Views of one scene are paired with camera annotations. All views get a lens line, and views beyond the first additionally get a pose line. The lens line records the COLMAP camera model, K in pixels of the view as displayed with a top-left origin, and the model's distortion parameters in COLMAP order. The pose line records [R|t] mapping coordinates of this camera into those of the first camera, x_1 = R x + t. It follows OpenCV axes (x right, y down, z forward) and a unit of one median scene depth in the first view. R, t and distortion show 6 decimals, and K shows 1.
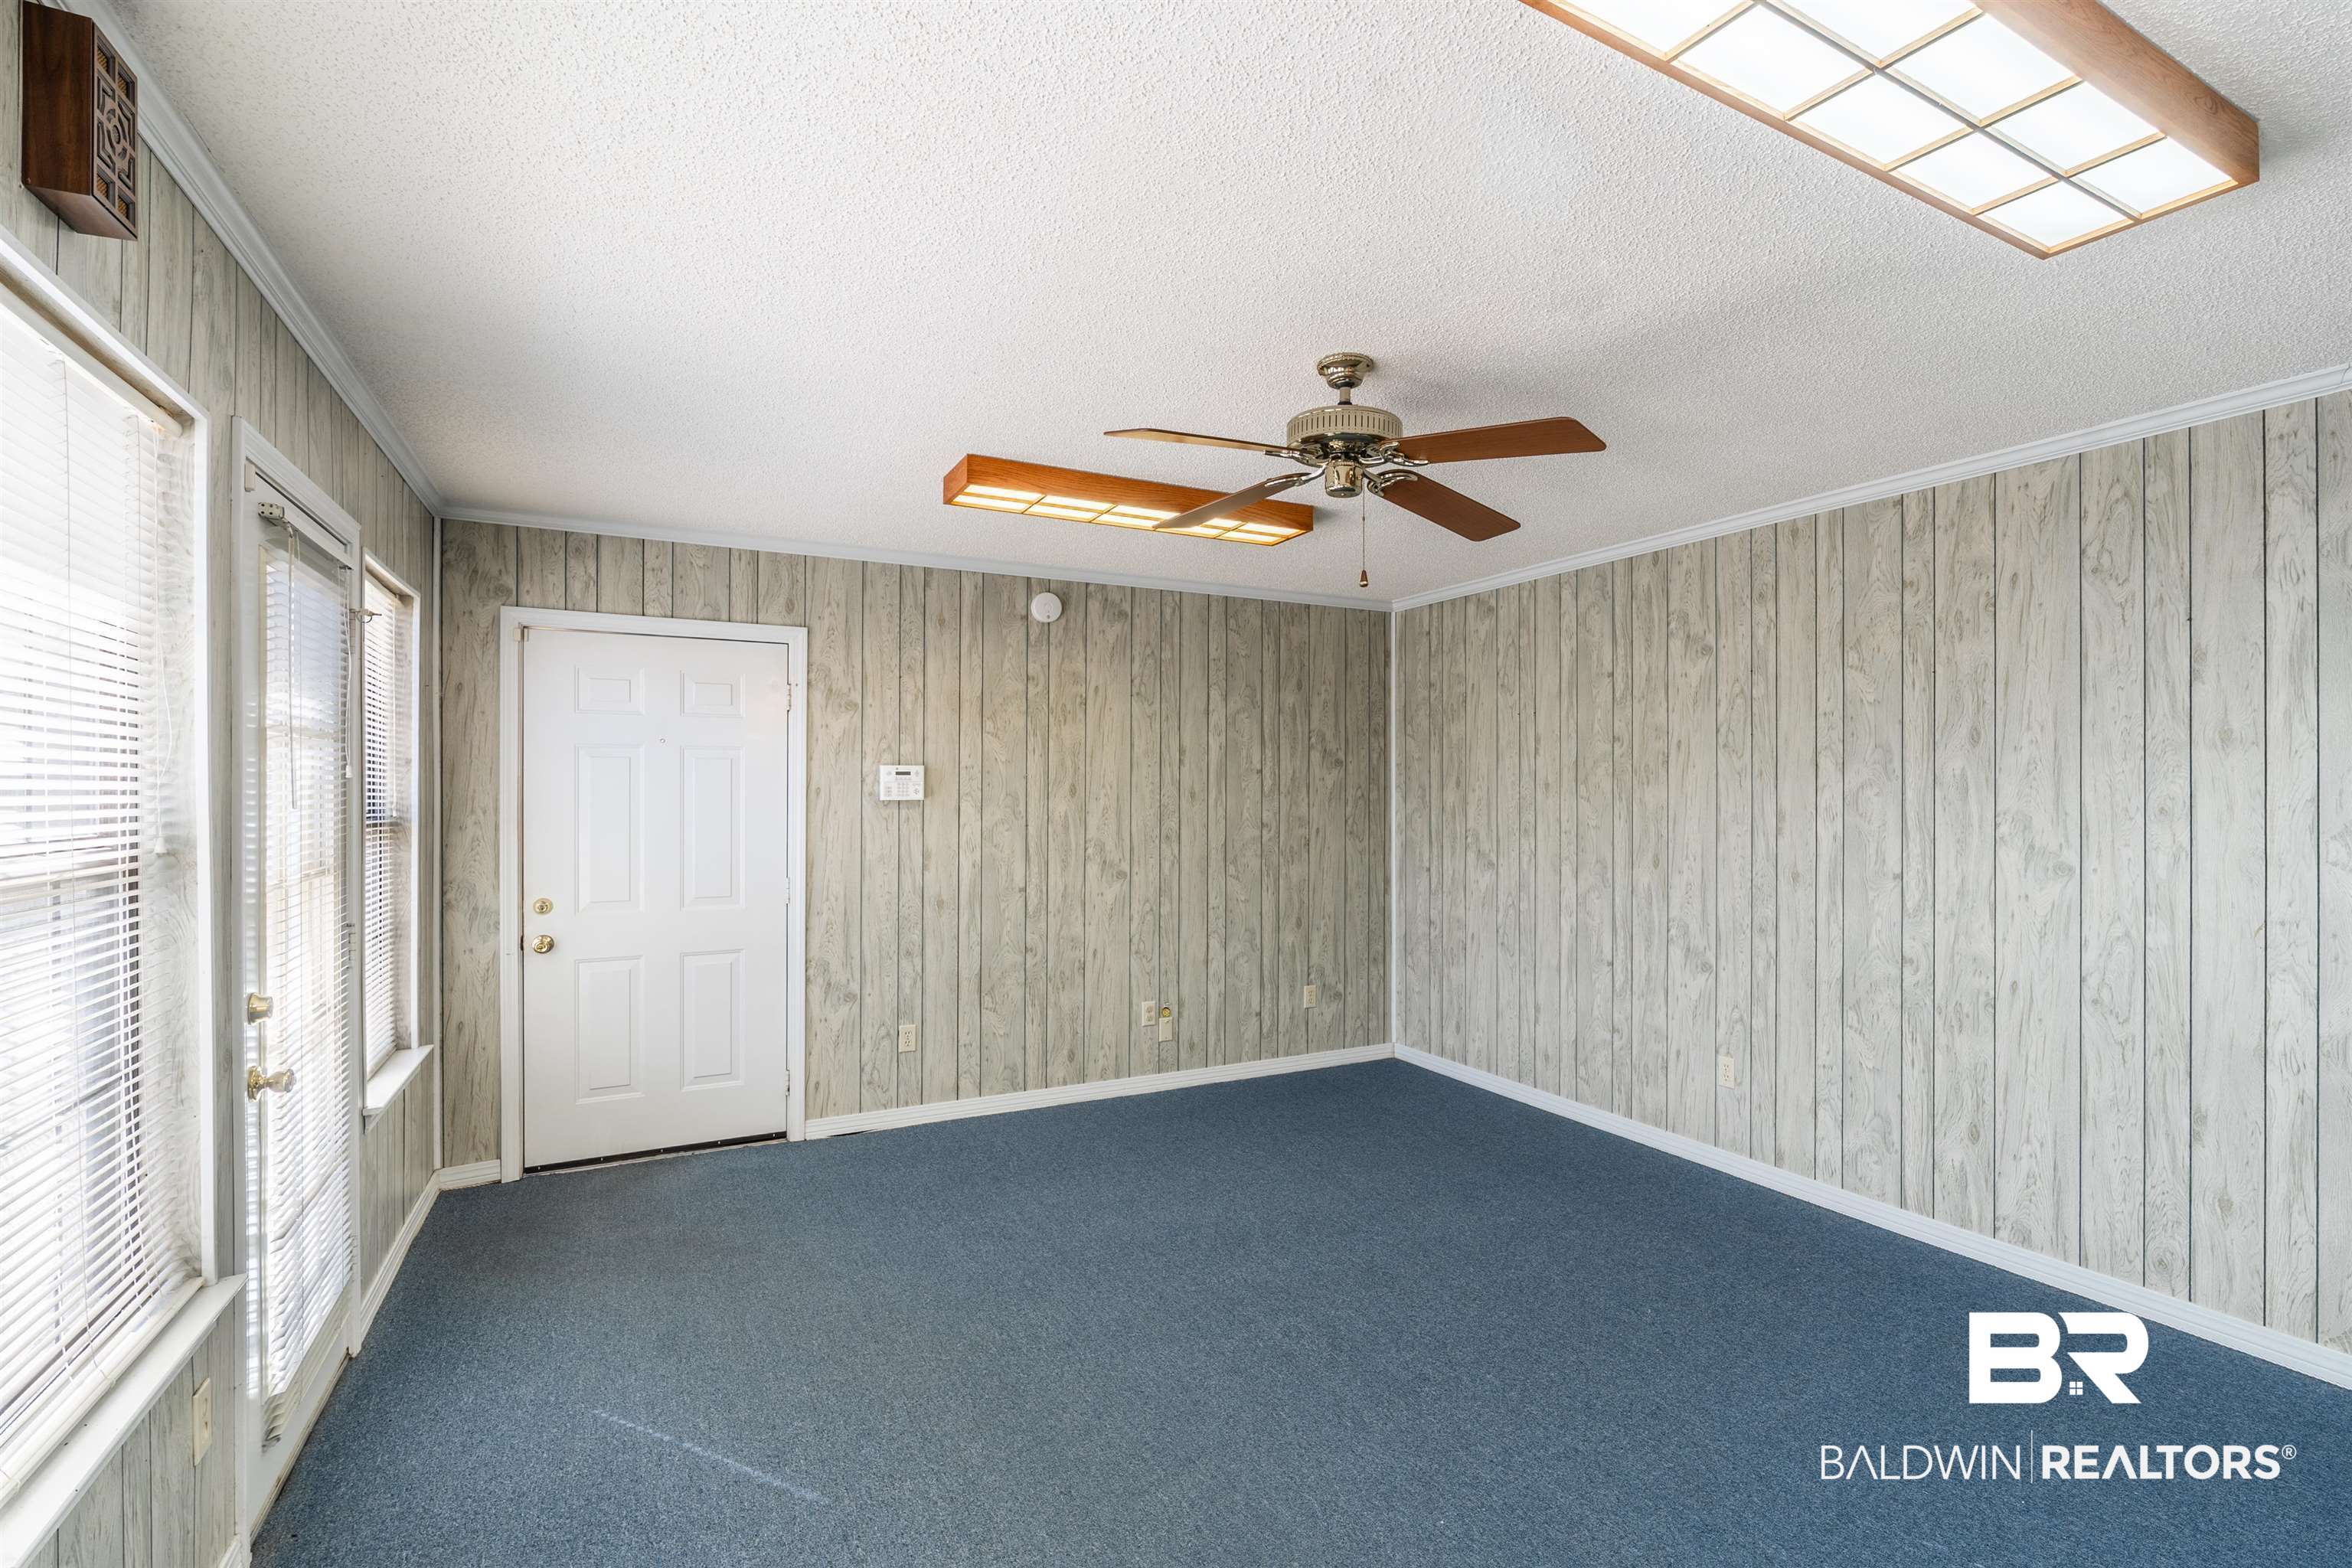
lens RADIAL K [[1034.7, 0, 1178.5], [0, 1034.7, 789.6], [0, 0, 1]] dist [-0.010264, 0.001773]
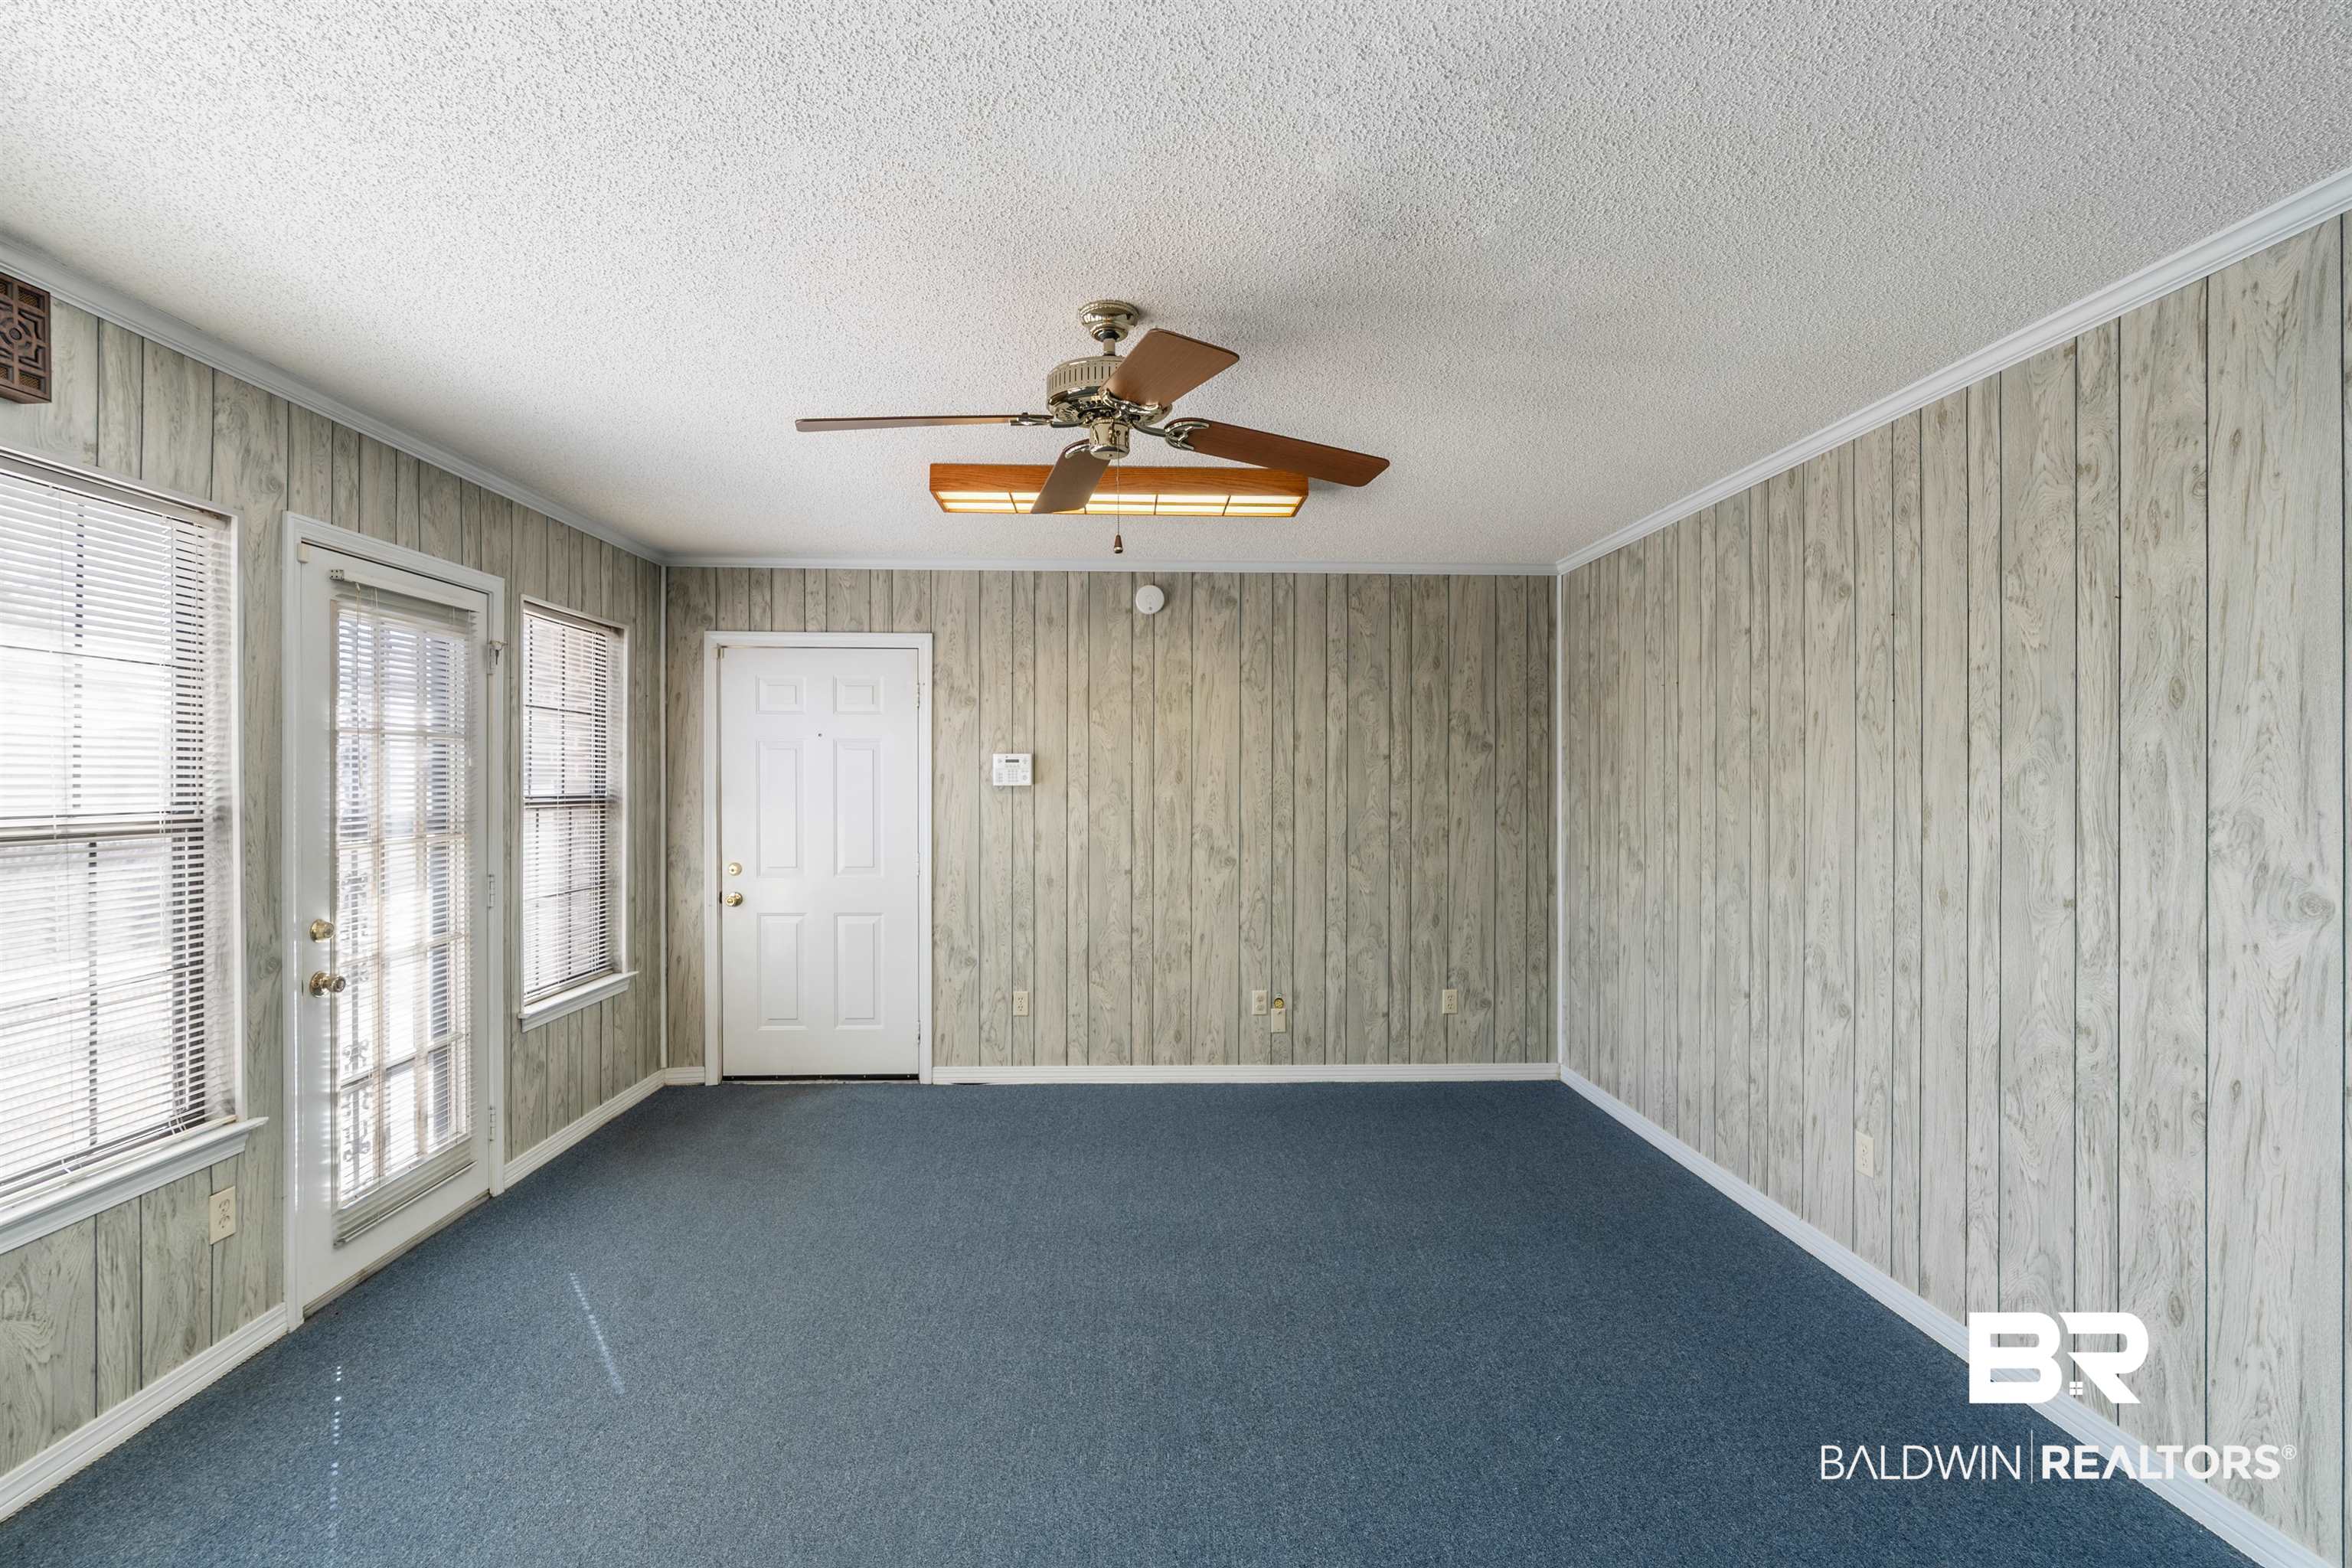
lens RADIAL K [[981.2, 0, 1175.0], [0, 981.2, 776.7], [0, 0, 1]] dist [-0.007458, 0.001489]
pose [[0.906916, 0.000432, -0.421311, 0.368982], [-0.000677, 1.000000, -0.000433, 0.001336], [0.421310, 0.000678, 0.906916, 0.145909]]
